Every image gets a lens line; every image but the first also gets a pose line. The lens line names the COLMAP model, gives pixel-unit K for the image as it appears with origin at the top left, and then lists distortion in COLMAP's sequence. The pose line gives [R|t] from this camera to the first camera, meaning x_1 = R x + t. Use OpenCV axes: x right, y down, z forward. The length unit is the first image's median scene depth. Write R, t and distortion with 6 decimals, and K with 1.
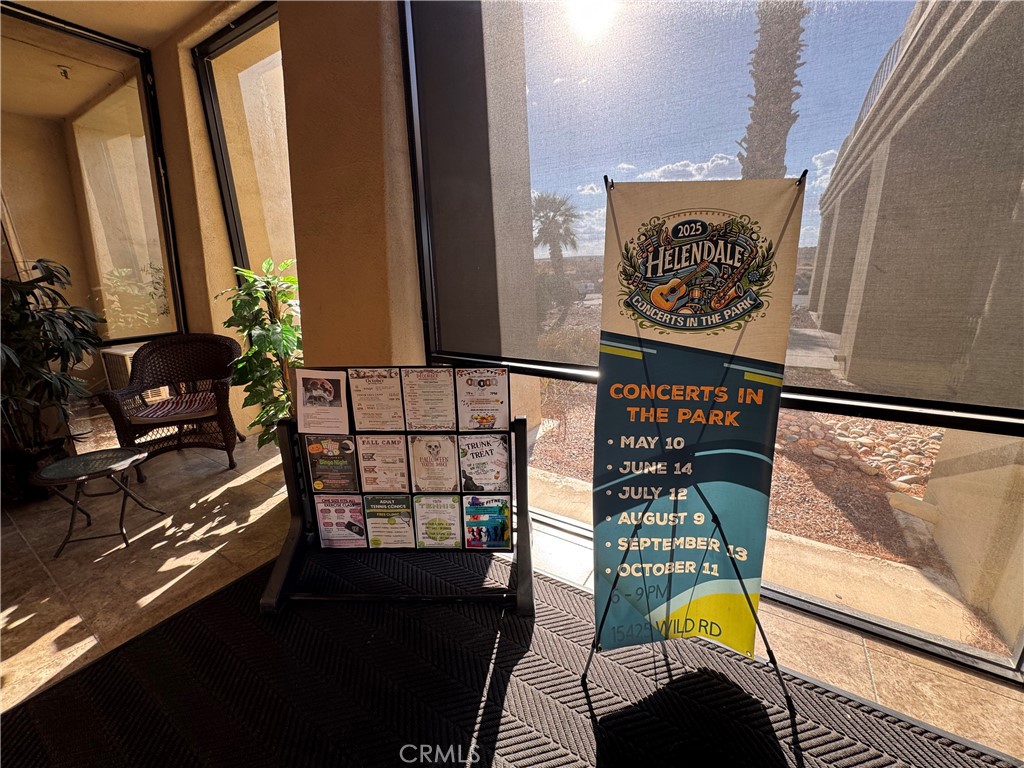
lens RADIAL K [[409.0, 0, 515.4], [0, 409.0, 381.8], [0, 0, 1]] dist [-0.001907, 0.000449]
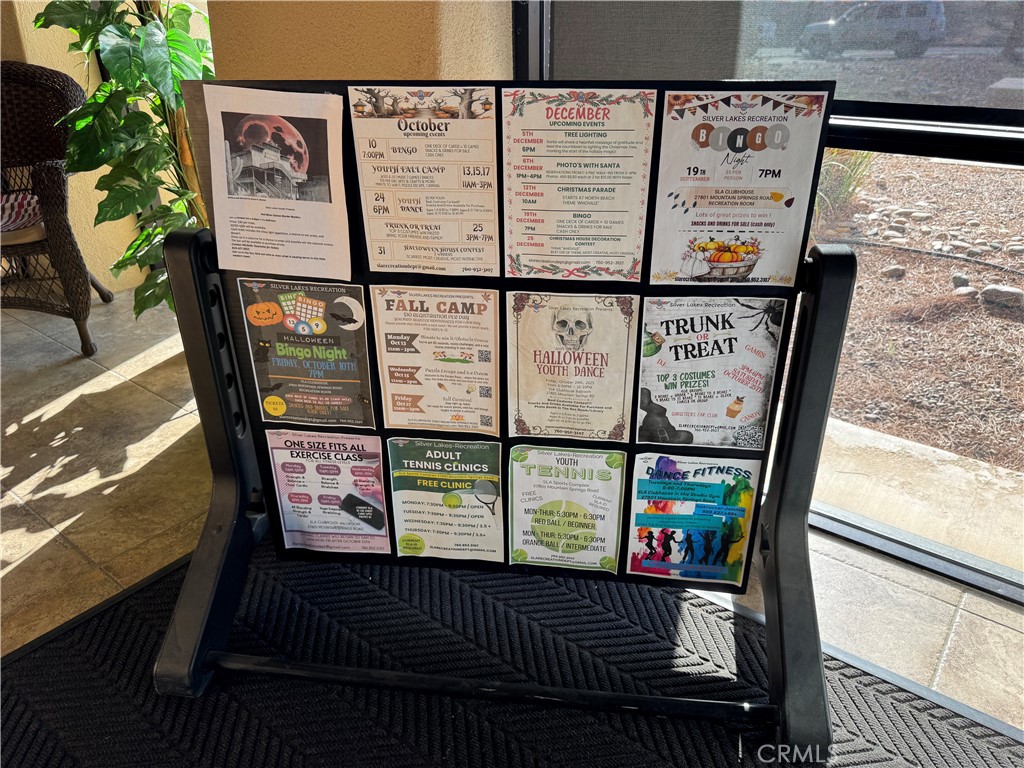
lens RADIAL K [[713.2, 0, 519.6], [0, 713.2, 380.6], [0, 0, 1]] dist [0.033216, -0.037596]
pose [[0.995334, 0.051992, -0.081286, -0.187901], [-0.033857, 0.977037, 0.210361, 0.072680], [0.090356, -0.206627, 0.974239, 0.343964]]
